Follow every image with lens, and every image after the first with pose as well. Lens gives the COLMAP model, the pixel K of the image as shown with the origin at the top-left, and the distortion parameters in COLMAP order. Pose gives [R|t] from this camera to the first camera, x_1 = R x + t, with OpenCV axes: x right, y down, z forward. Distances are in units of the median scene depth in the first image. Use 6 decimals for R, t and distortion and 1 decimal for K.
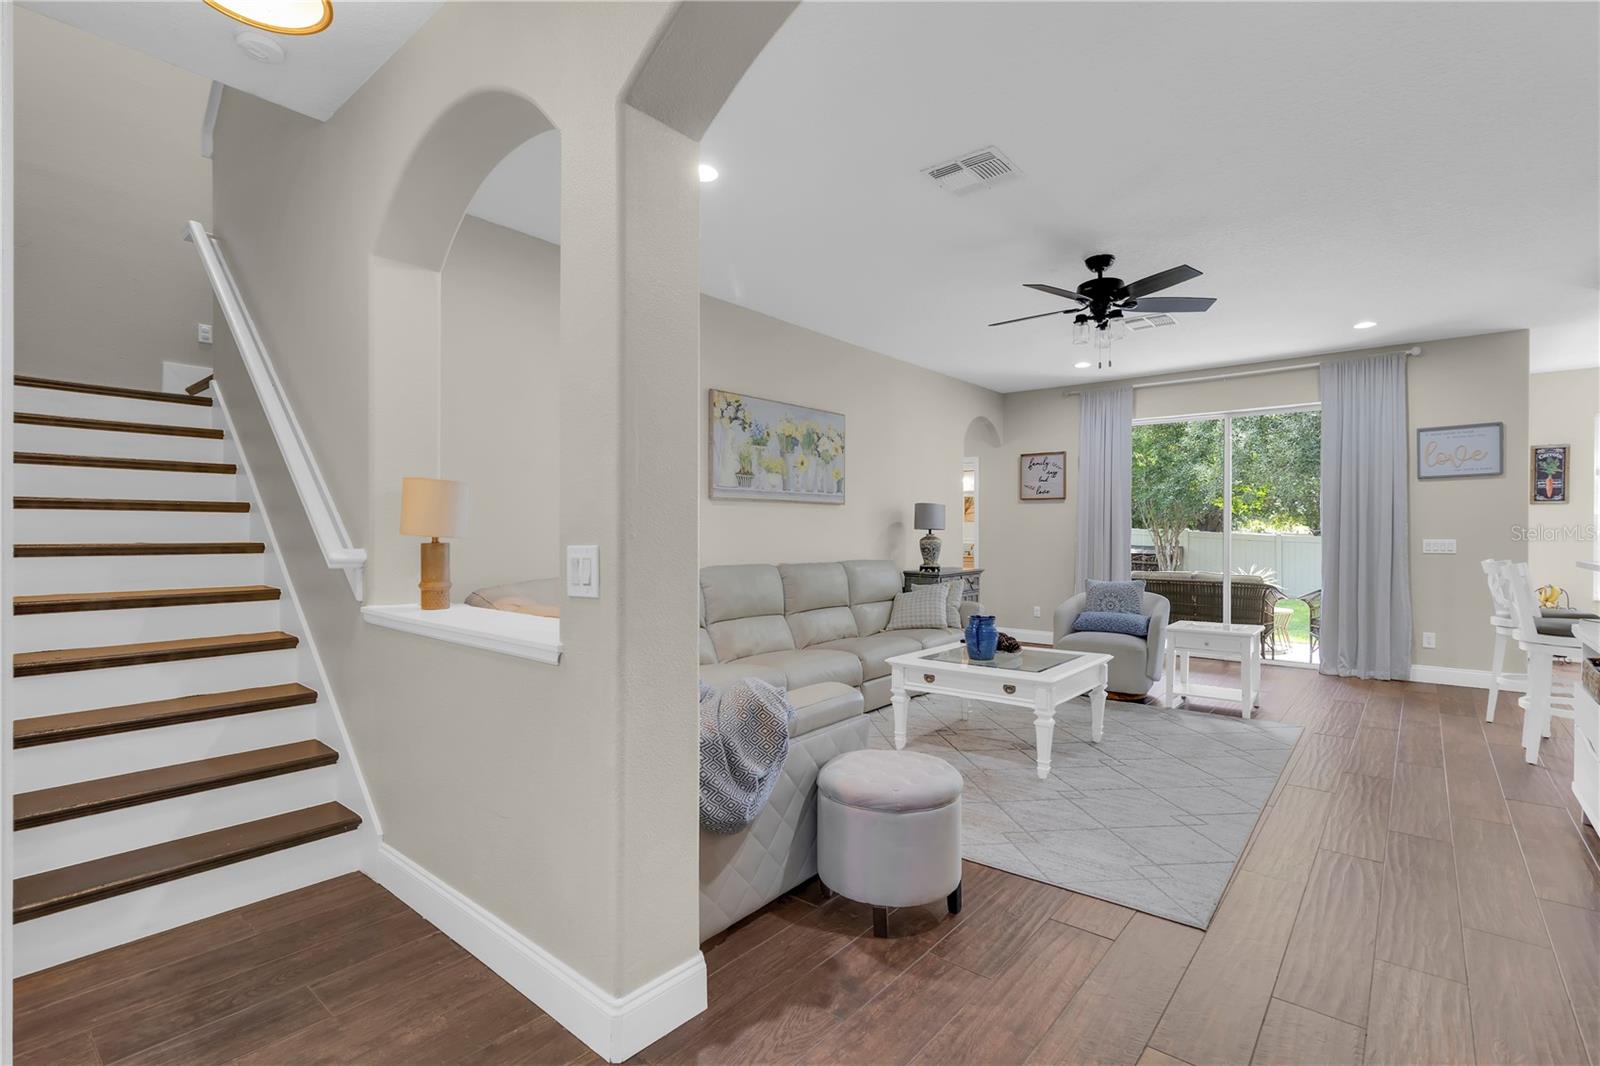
lens RADIAL K [[743.5, 0, 788.5], [0, 743.5, 530.1], [0, 0, 1]] dist [-0.003270, 0.001553]
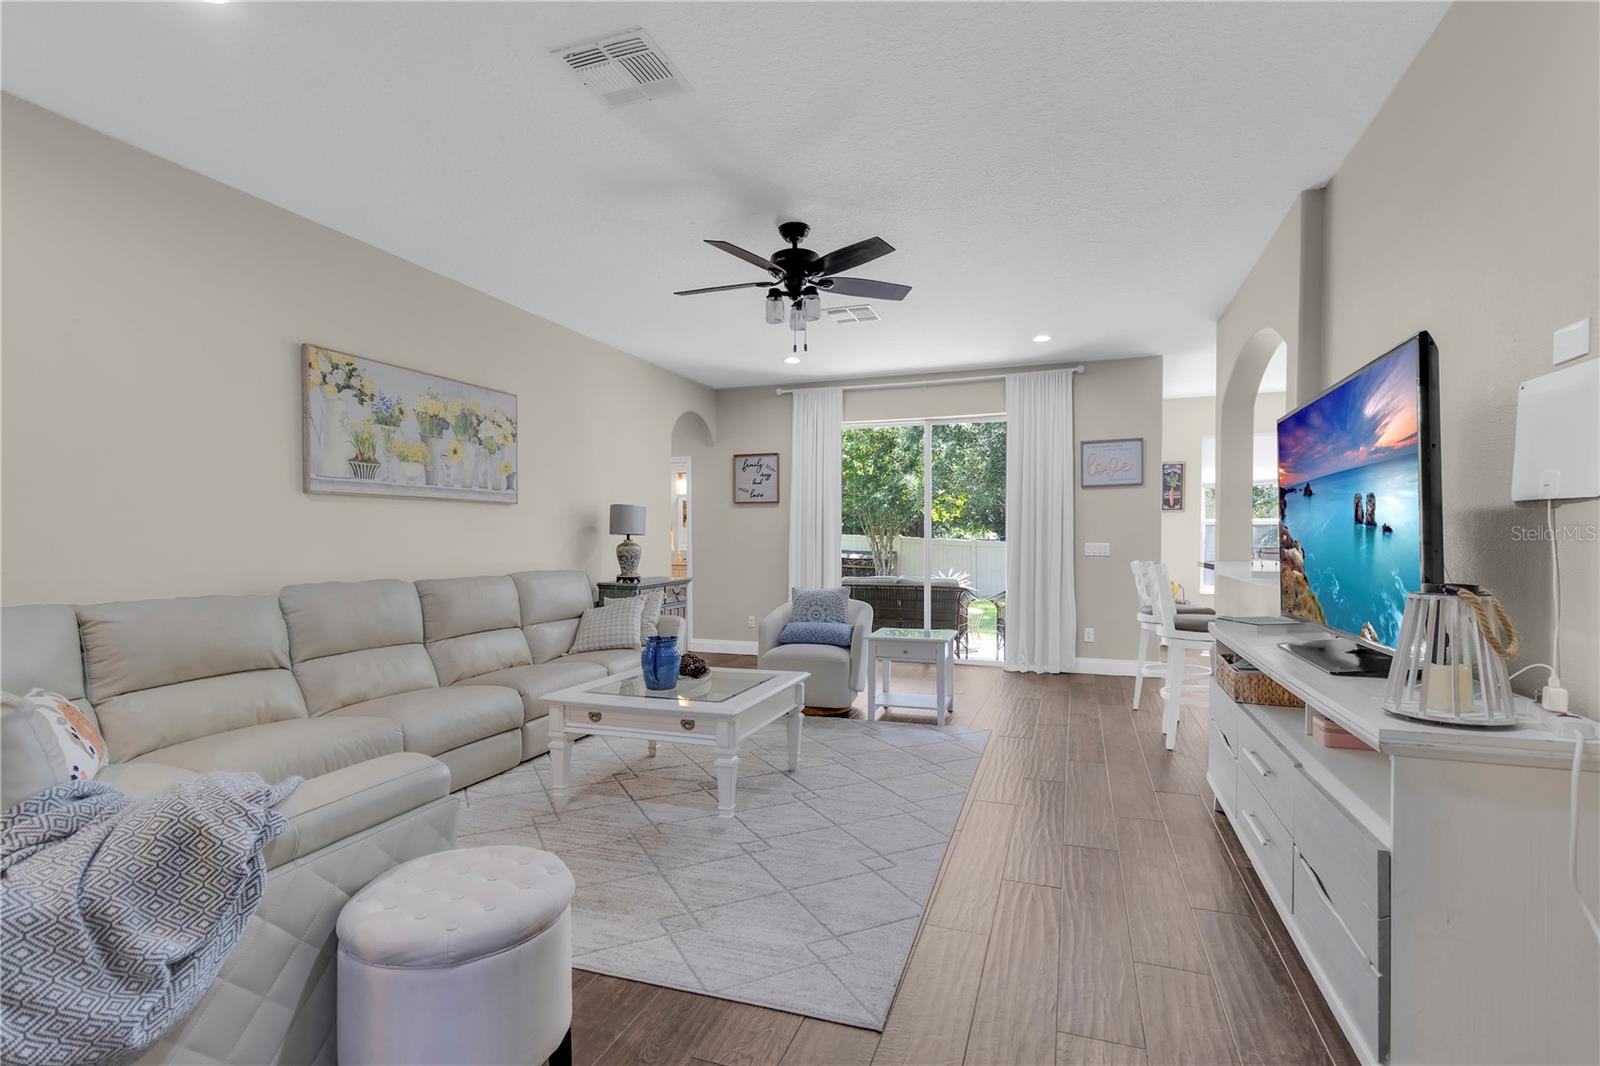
lens RADIAL K [[743.5, 0, 785.1], [0, 743.5, 550.4], [0, 0, 1]] dist [-0.003270, 0.001553]
pose [[0.944853, -0.008328, 0.327389, 0.100628], [0.002552, 0.999834, 0.018068, 0.003080], [-0.327485, -0.016236, 0.944717, 0.140187]]
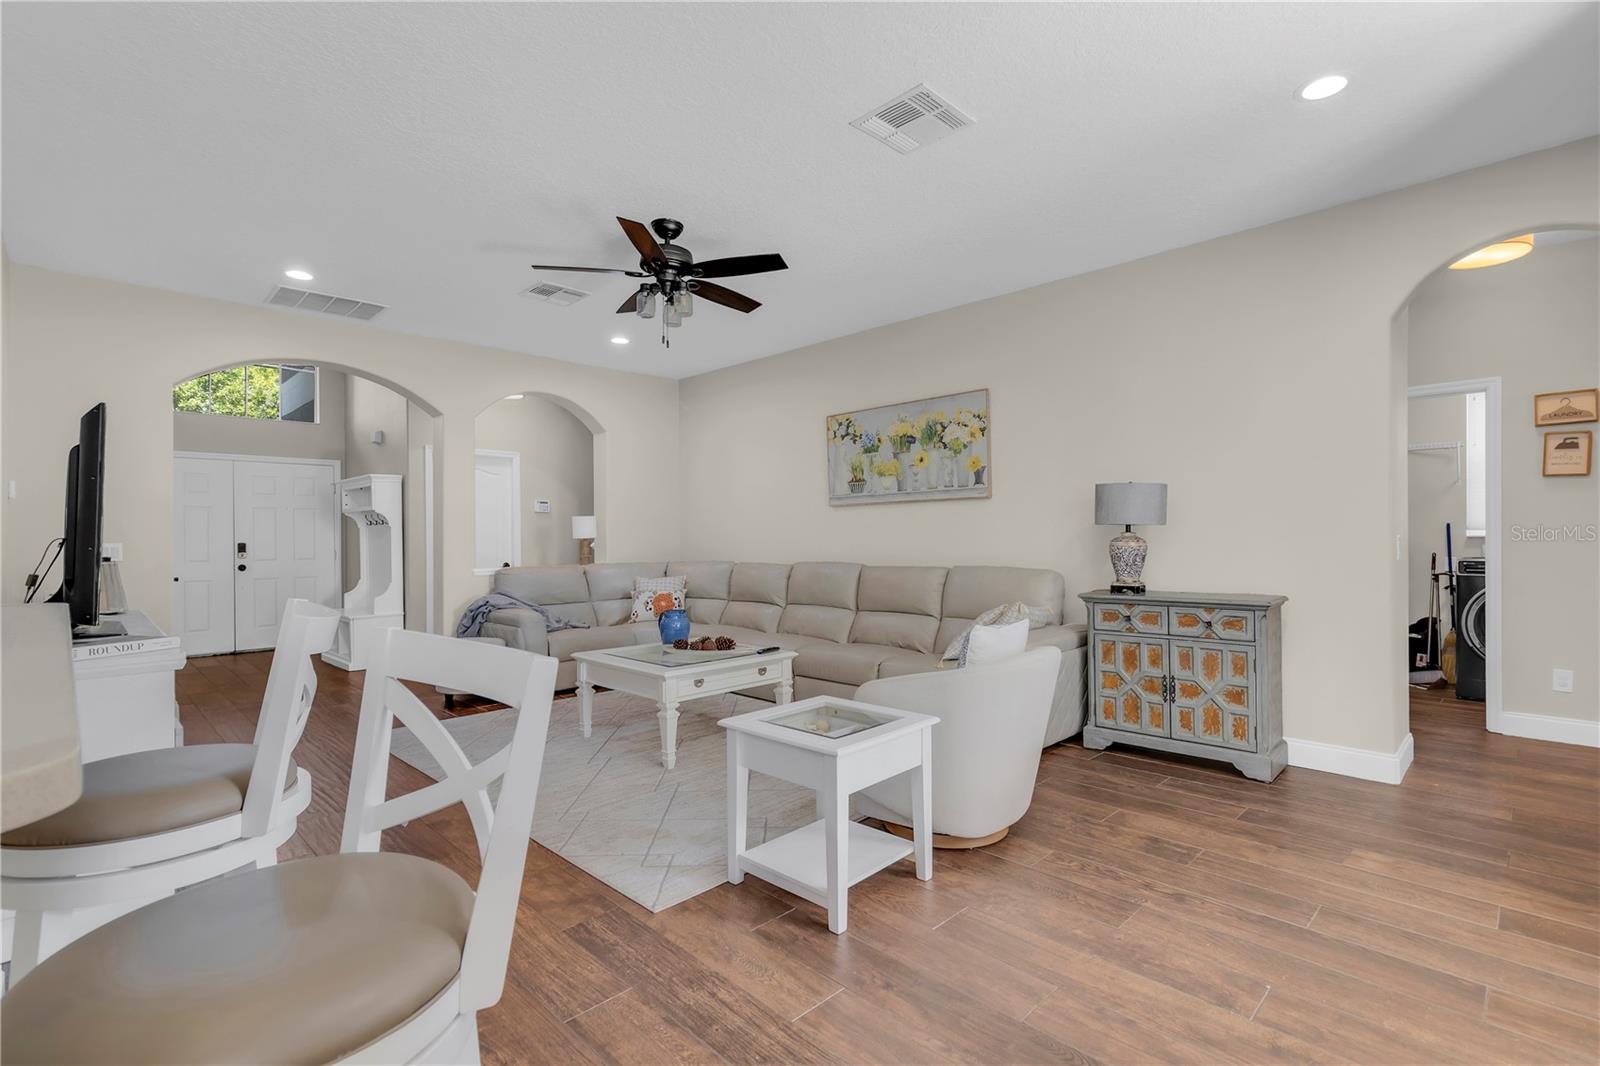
lens RADIAL K [[743.5, 0, 801.2], [0, 743.5, 520.0], [0, 0, 1]] dist [-0.003270, 0.001553]
pose [[-0.074633, -0.028322, -0.996809, 1.067429], [0.009535, 0.999531, -0.029113, 0.013282], [0.997165, -0.011678, -0.074328, 1.011455]]
